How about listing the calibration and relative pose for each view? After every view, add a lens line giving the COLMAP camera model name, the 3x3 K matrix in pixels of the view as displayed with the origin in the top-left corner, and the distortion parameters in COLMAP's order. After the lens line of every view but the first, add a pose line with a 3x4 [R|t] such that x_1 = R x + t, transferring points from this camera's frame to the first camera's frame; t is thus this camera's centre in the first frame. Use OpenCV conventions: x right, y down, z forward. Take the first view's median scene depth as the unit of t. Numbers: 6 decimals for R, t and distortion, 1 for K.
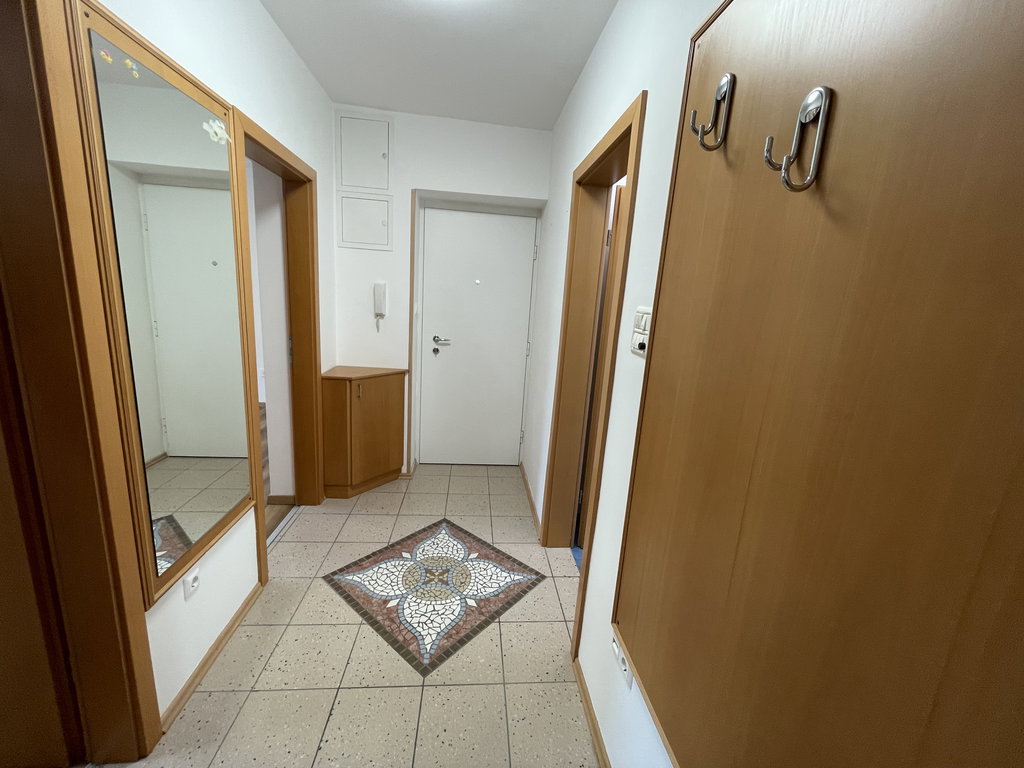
lens RADIAL K [[413.3, 0, 513.6], [0, 413.3, 383.4], [0, 0, 1]] dist [-0.002954, -0.000116]
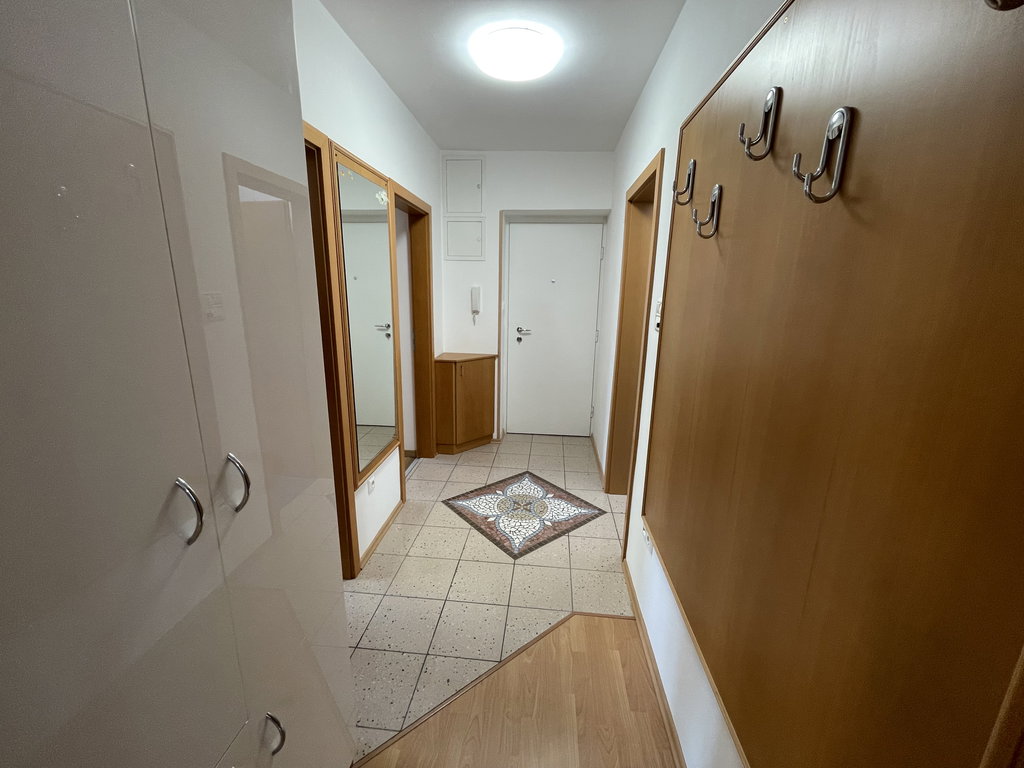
lens RADIAL K [[413.3, 0, 513.2], [0, 413.3, 382.9], [0, 0, 1]] dist [-0.002954, -0.000116]
pose [[0.980984, -0.005441, -0.194015, 0.049307], [0.007884, 0.999899, 0.011820, 0.056306], [0.193931, -0.013124, 0.980927, -0.328562]]
